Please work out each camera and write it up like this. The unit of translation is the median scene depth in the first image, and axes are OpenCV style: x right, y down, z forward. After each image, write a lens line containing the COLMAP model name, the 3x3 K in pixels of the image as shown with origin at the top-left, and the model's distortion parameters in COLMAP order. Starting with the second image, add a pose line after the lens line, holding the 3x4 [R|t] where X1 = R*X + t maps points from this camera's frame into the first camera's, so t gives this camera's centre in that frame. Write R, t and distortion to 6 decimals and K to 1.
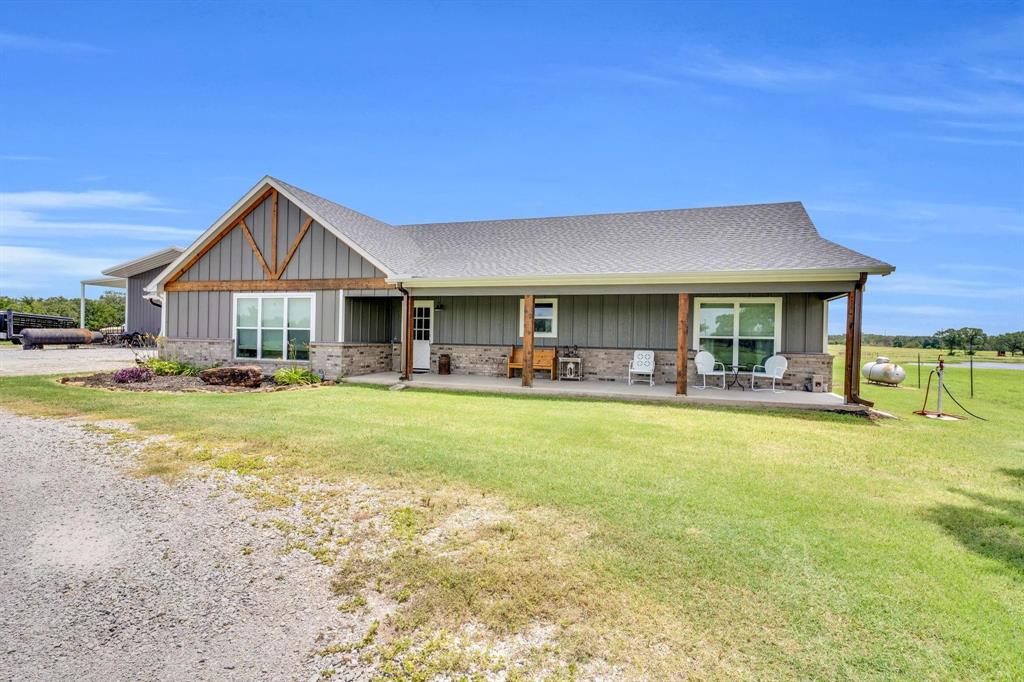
lens RADIAL K [[489.5, 0, 512.0], [0, 489.5, 341.0], [0, 0, 1]] dist [-0.000105, -0.000059]
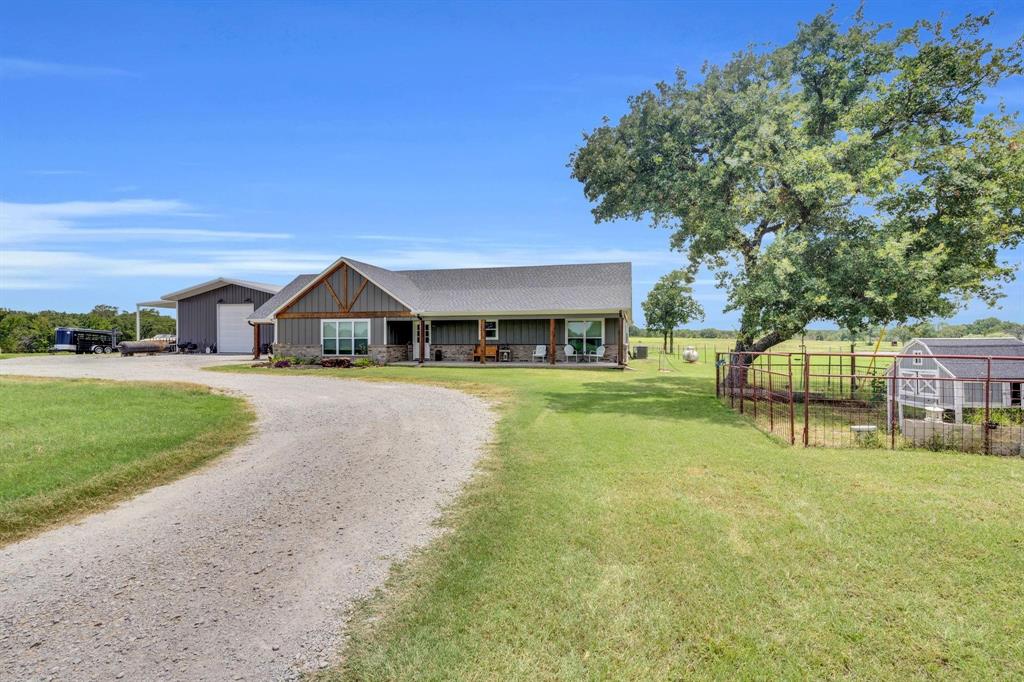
lens RADIAL K [[489.7, 0, 511.8], [0, 489.7, 329.5], [0, 0, 1]] dist [0.000290, -0.000069]
pose [[0.996627, -0.020911, 0.079357, -0.006702], [0.022999, 0.999410, -0.025490, 0.003227], [-0.078777, 0.027229, 0.996520, -0.921498]]
